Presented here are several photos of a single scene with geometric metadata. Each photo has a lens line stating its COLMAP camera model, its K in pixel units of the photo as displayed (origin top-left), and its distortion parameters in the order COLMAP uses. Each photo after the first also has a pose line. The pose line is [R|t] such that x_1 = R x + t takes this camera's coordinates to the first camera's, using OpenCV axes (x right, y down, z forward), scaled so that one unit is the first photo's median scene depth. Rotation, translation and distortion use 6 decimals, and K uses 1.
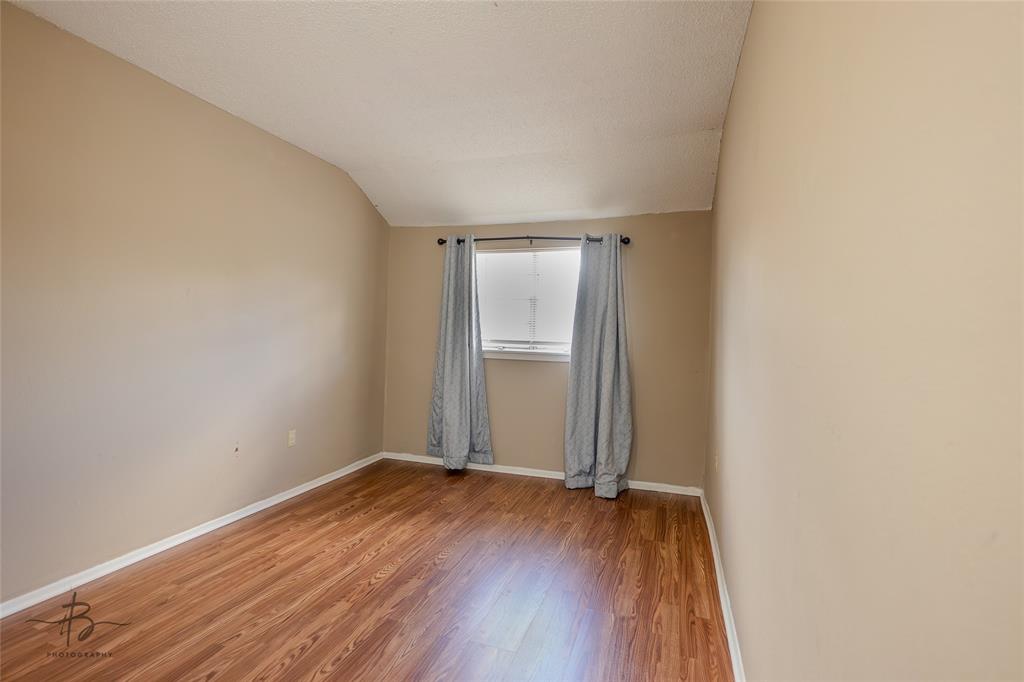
lens RADIAL K [[467.1, 0, 512.8], [0, 467.1, 337.6], [0, 0, 1]] dist [-0.006024, -0.000802]
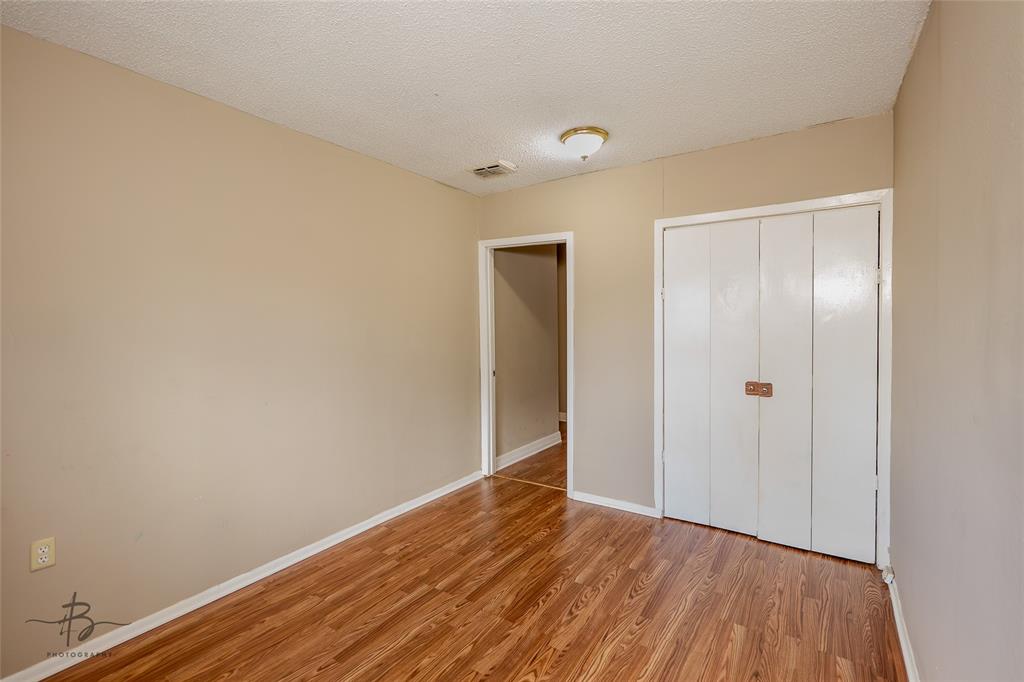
lens RADIAL K [[467.1, 0, 510.2], [0, 467.1, 336.3], [0, 0, 1]] dist [-0.006024, -0.000802]
pose [[-0.966633, -0.025584, 0.254885, -0.531129], [-0.013937, 0.998779, 0.047398, -0.125714], [-0.255786, 0.042264, -0.965809, 2.066201]]
